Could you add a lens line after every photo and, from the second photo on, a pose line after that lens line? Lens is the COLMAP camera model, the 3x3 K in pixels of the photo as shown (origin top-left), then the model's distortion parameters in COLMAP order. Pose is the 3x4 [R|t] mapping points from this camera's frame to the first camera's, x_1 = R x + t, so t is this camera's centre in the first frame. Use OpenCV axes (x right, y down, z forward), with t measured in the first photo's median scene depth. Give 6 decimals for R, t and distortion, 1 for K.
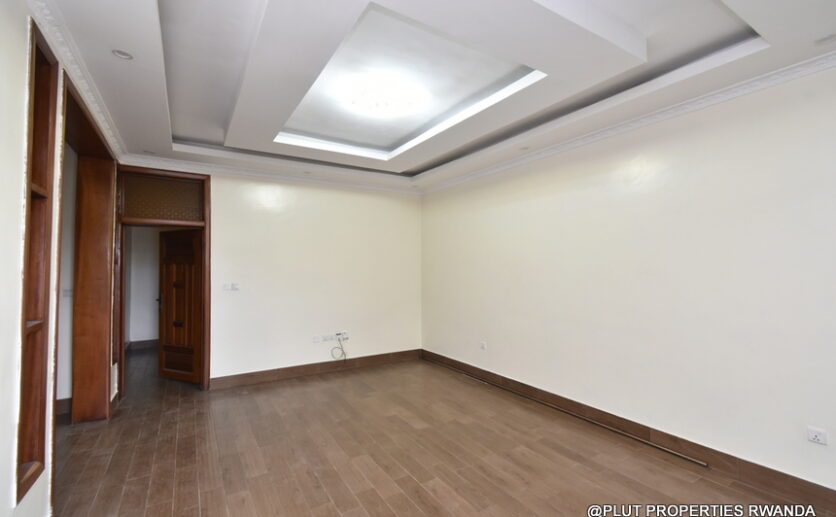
lens RADIAL K [[367.7, 0, 414.1], [0, 367.7, 256.5], [0, 0, 1]] dist [0.008820, -0.000543]
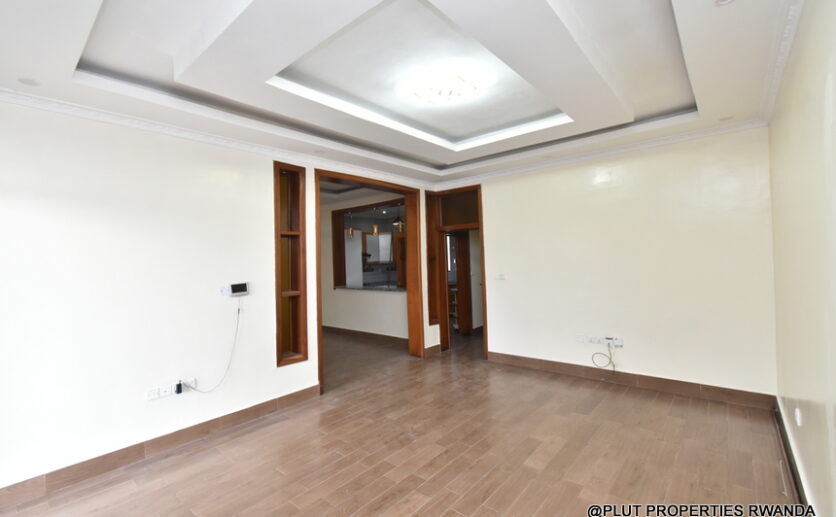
lens RADIAL K [[367.7, 0, 414.1], [0, 367.7, 256.5], [0, 0, 1]] dist [0.008820, -0.000543]
pose [[0.302952, -0.013953, -0.952904, 0.672434], [0.062358, 0.998040, 0.005212, -0.003946], [0.950963, -0.061000, 0.303228, 0.521753]]
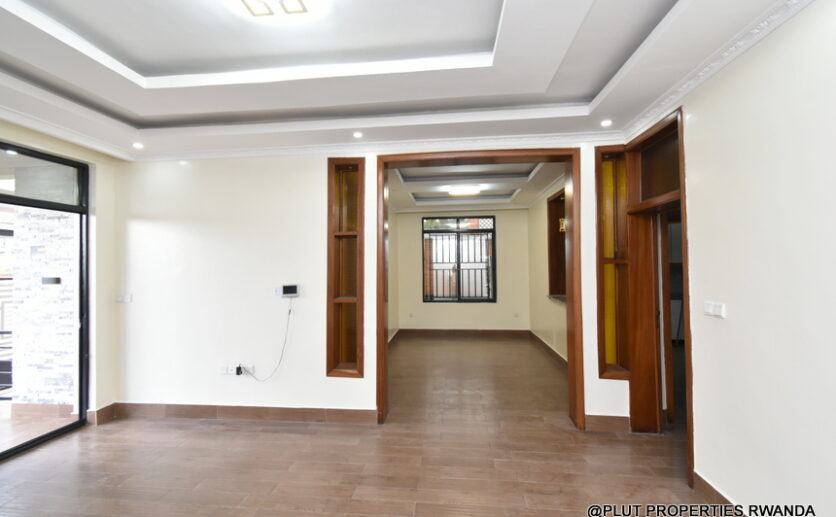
lens RADIAL K [[367.7, 0, 414.1], [0, 367.7, 256.5], [0, 0, 1]] dist [0.008820, -0.000543]
pose [[-0.608175, -0.005070, -0.793787, 0.182504], [0.039350, 0.998558, -0.036526, 0.015676], [0.792827, -0.053450, -0.607098, 1.278756]]
